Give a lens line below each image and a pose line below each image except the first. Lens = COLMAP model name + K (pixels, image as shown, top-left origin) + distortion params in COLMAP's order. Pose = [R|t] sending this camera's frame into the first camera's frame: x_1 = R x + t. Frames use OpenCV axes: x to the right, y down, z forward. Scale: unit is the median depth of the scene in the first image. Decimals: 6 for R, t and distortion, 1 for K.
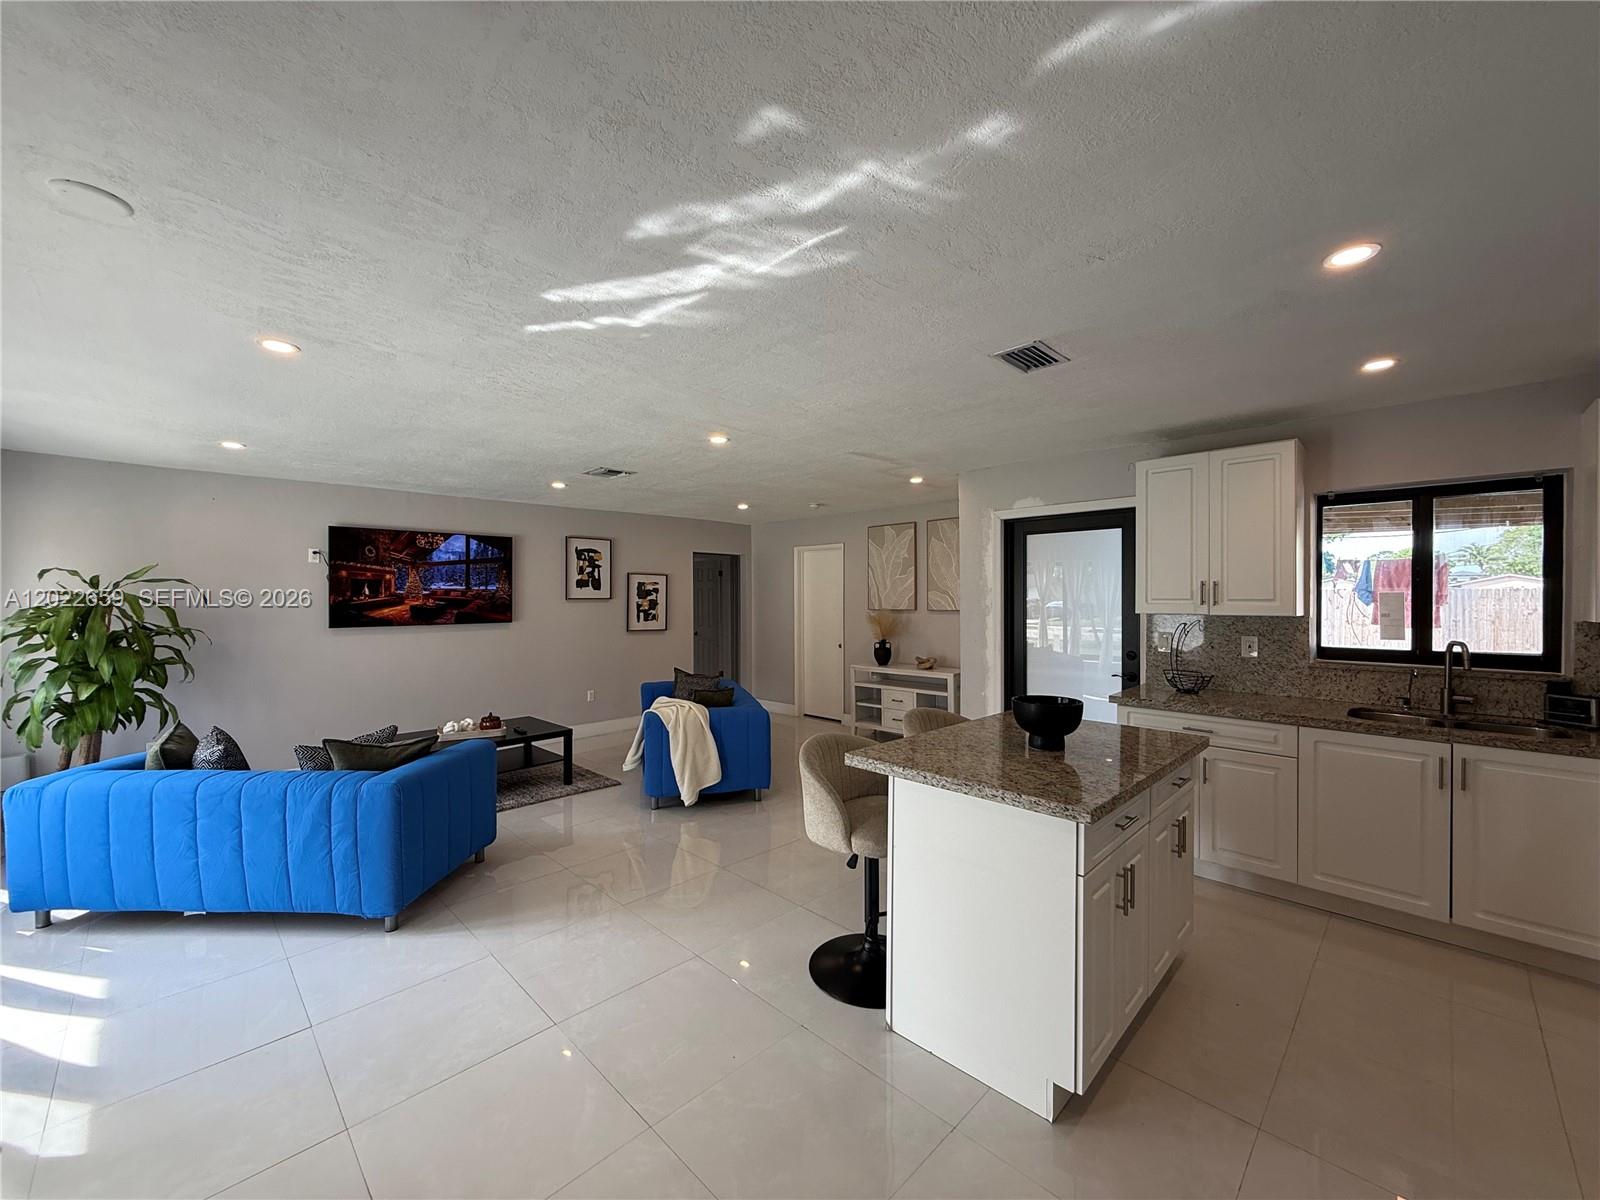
lens RADIAL K [[636.3, 0, 796.7], [0, 636.3, 597.5], [0, 0, 1]] dist [0.000872, 0.000108]
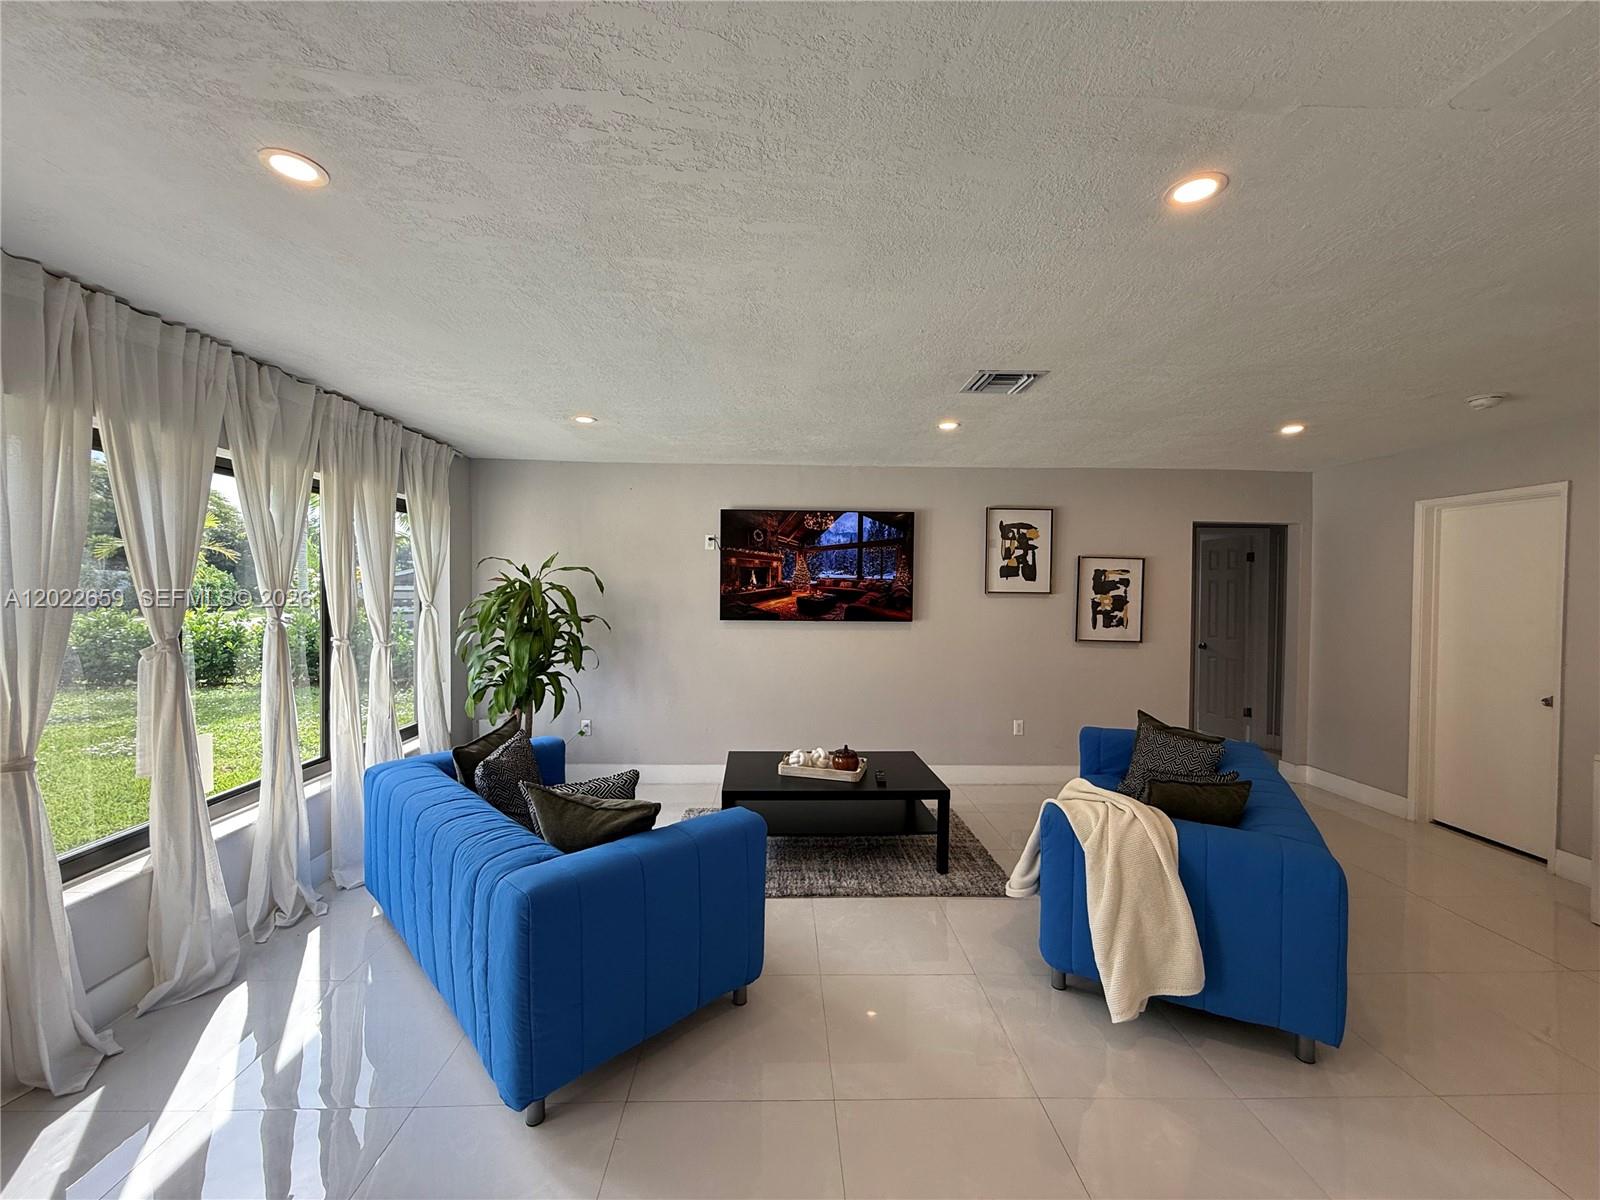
lens RADIAL K [[636.3, 0, 796.7], [0, 636.3, 597.5], [0, 0, 1]] dist [0.000872, 0.000108]
pose [[0.726761, 0.021325, -0.686559, -0.017193], [-0.014077, 0.999770, 0.016153, -0.001075], [0.686746, -0.002075, 0.726895, 0.360972]]
